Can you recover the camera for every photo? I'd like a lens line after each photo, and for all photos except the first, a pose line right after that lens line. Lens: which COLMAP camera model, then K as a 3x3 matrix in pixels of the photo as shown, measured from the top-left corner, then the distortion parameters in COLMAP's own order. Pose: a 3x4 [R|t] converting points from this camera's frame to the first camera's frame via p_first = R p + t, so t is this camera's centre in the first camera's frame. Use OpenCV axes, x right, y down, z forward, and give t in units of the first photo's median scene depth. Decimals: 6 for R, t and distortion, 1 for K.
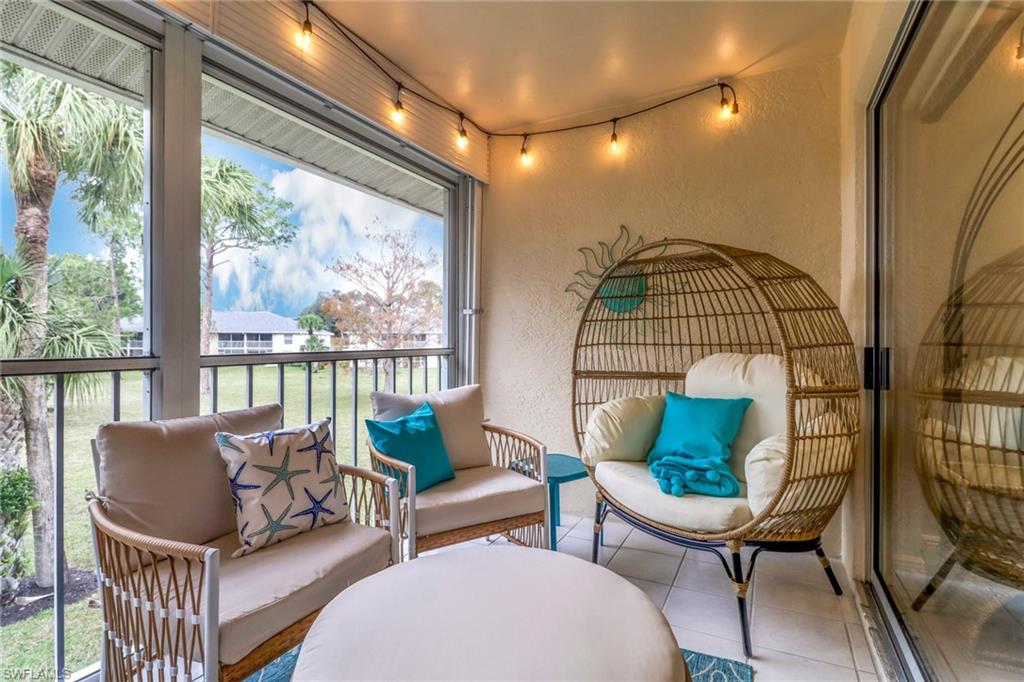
lens RADIAL K [[482.6, 0, 512.0], [0, 482.6, 341.0], [0, 0, 1]] dist [0.017245, -0.010982]
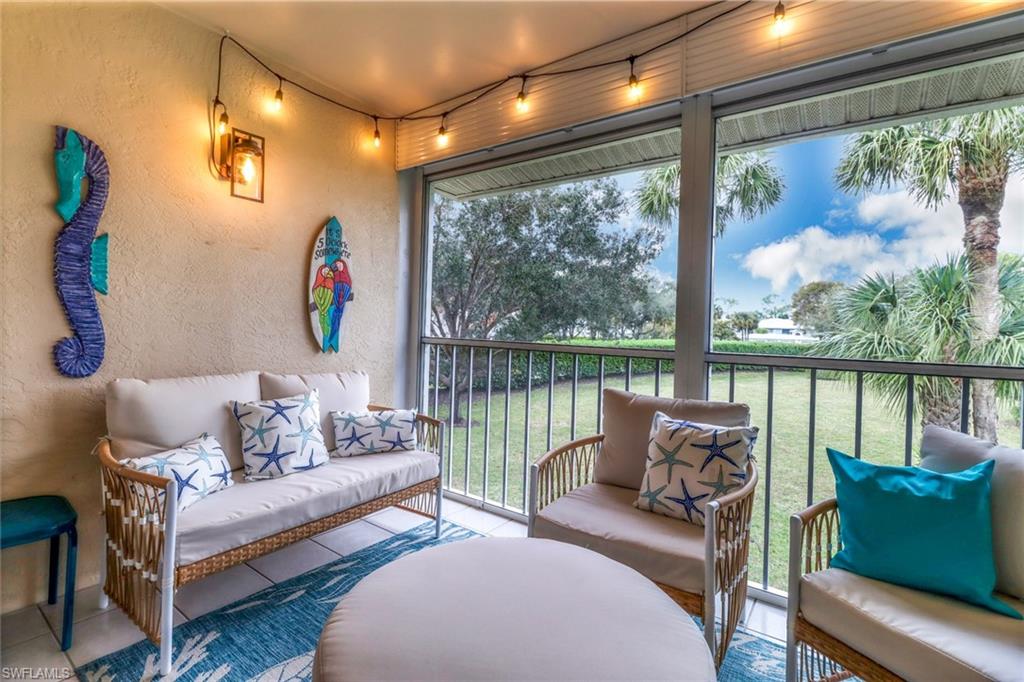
lens RADIAL K [[459.6, 0, 523.4], [0, 459.6, 323.5], [0, 0, 1]] dist [-0.001778, -0.000458]
pose [[-0.101562, -0.009550, -0.994783, 0.481030], [-0.031227, 0.999492, -0.006407, -0.017677], [0.994339, 0.030413, -0.101809, 0.573184]]
